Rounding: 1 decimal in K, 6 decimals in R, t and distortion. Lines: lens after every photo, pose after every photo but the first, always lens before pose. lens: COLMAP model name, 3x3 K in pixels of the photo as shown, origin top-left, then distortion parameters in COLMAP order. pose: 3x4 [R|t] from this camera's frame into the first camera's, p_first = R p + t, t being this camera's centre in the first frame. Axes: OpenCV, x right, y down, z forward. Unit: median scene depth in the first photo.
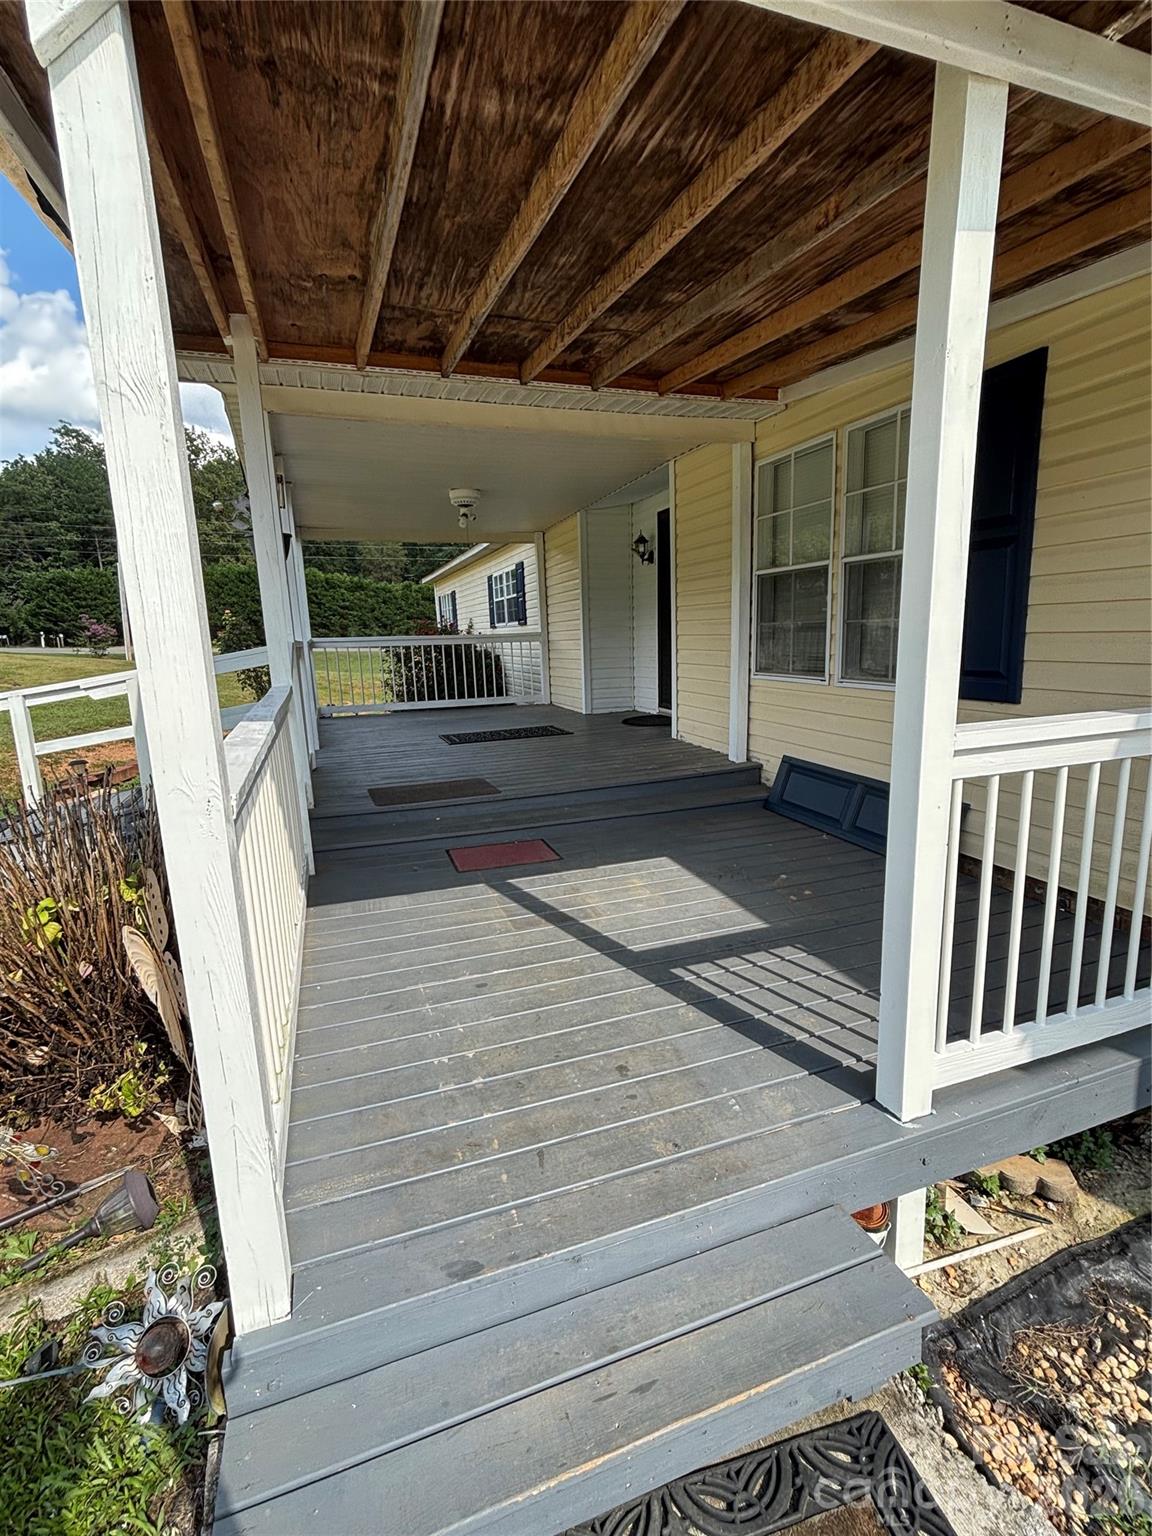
lens RADIAL K [[672.5, 0, 576.0], [0, 672.5, 768.0], [0, 0, 1]] dist [0.024094, -0.000065]
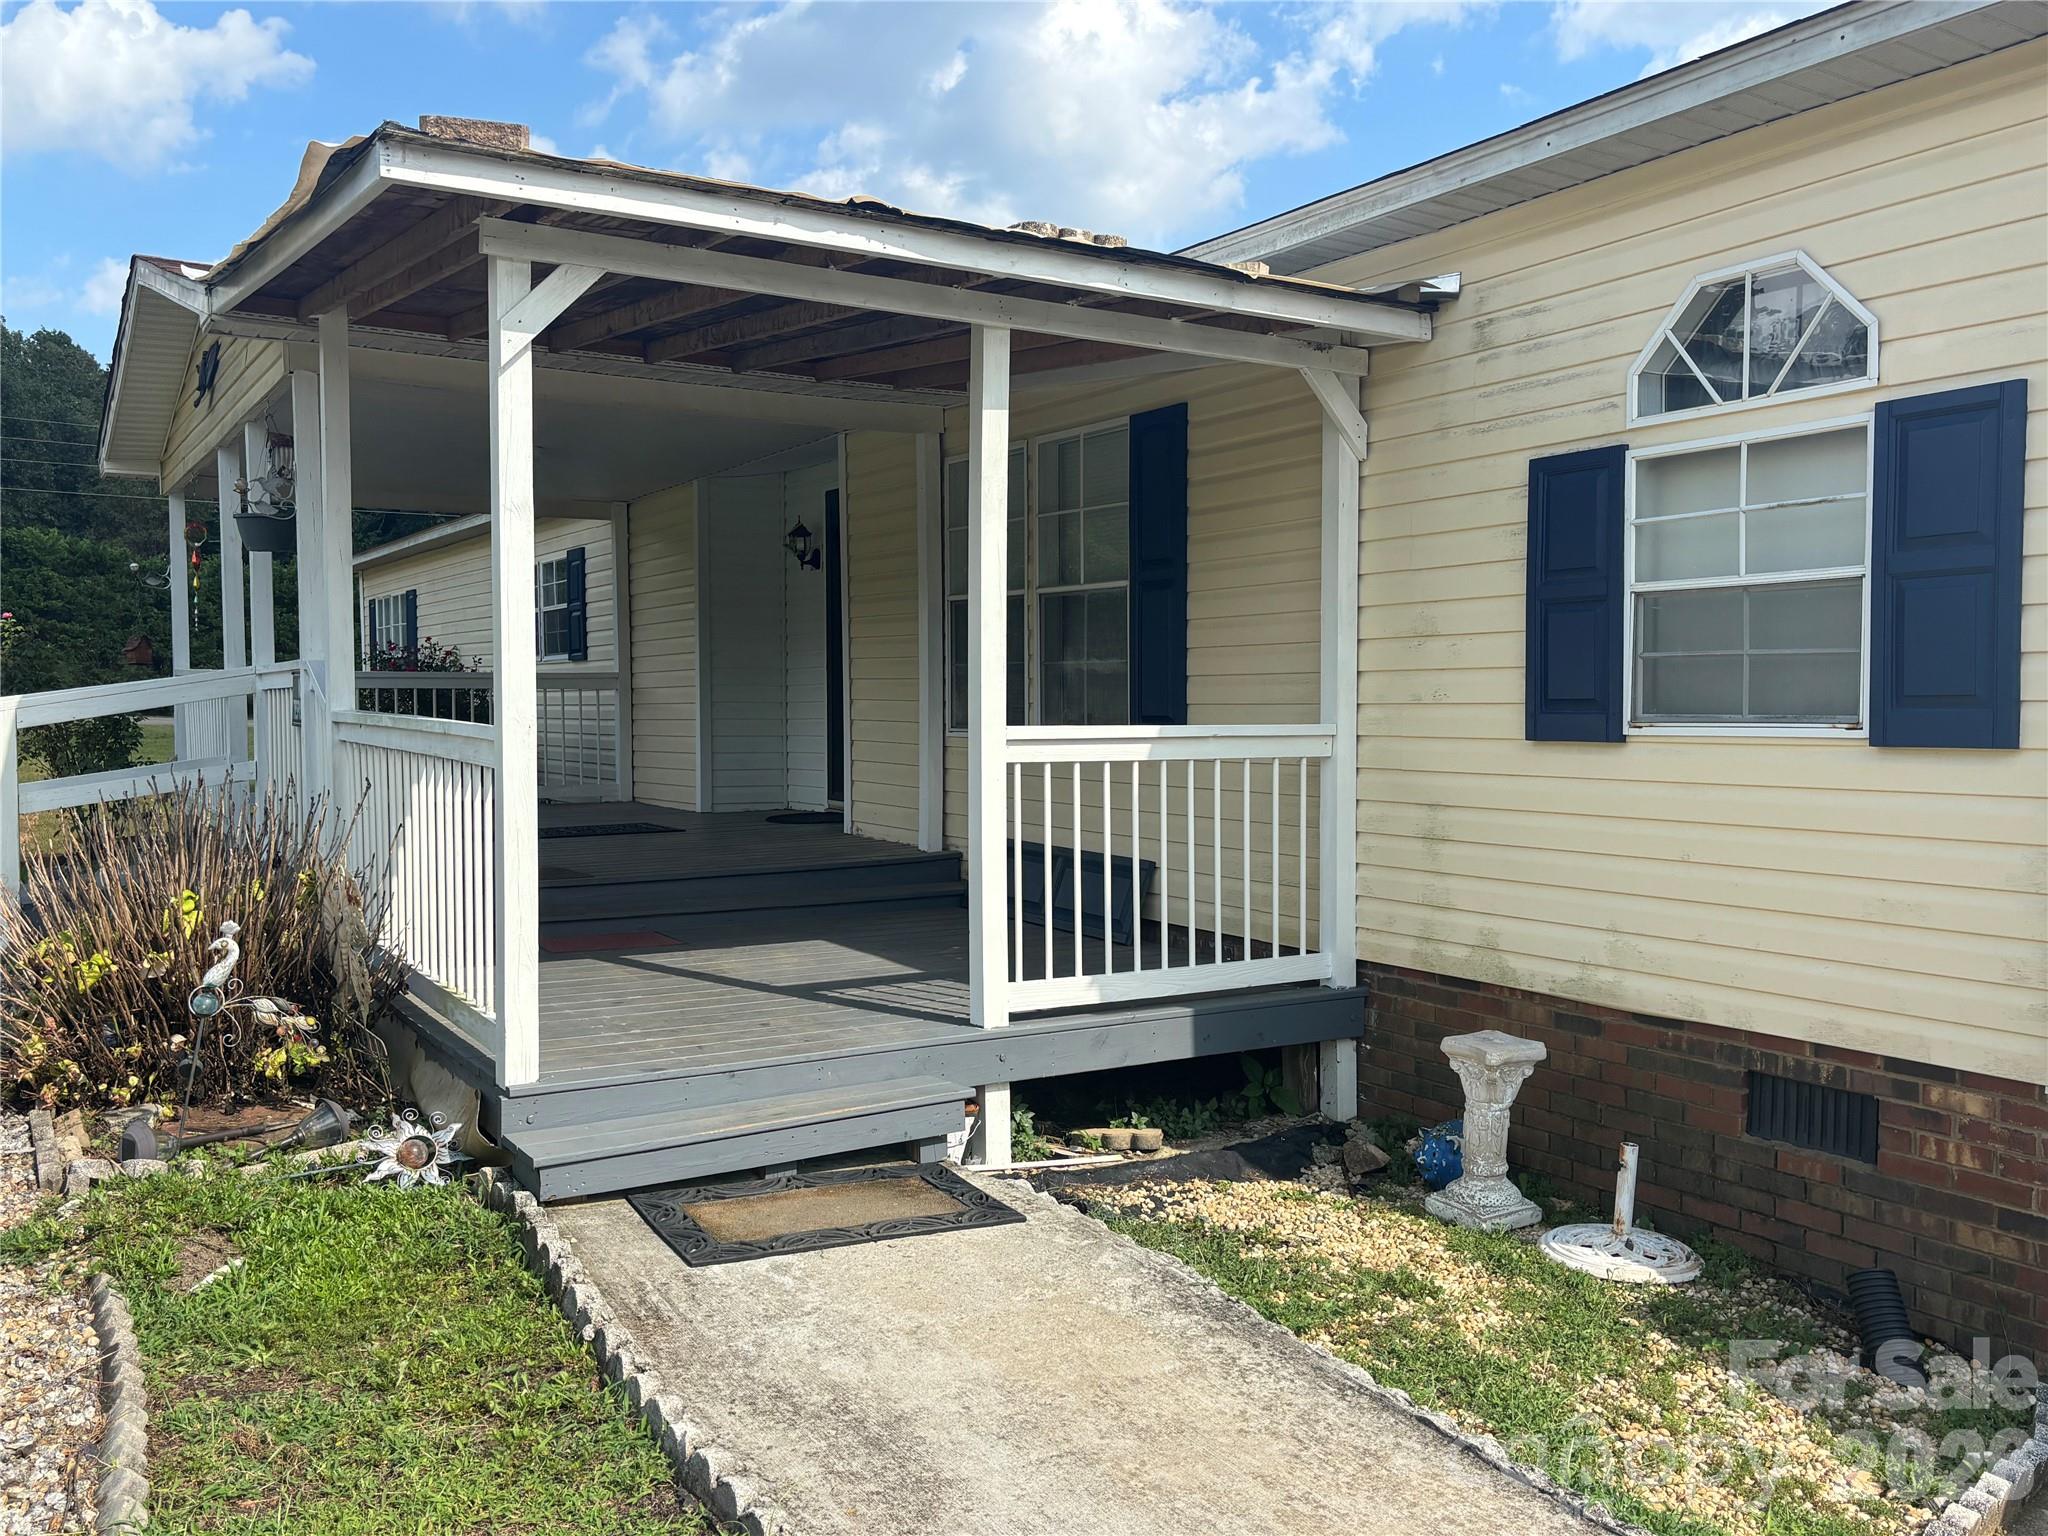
lens RADIAL K [[1678.1, 0, 1024.0], [0, 1678.1, 768.0], [0, 0, 1]] dist [0.005774, -0.000751]
pose [[0.975592, 0.022952, 0.218386, -0.063903], [0.012189, 0.987329, -0.158220, 0.229335], [-0.219251, 0.157020, 0.962951, -0.917048]]
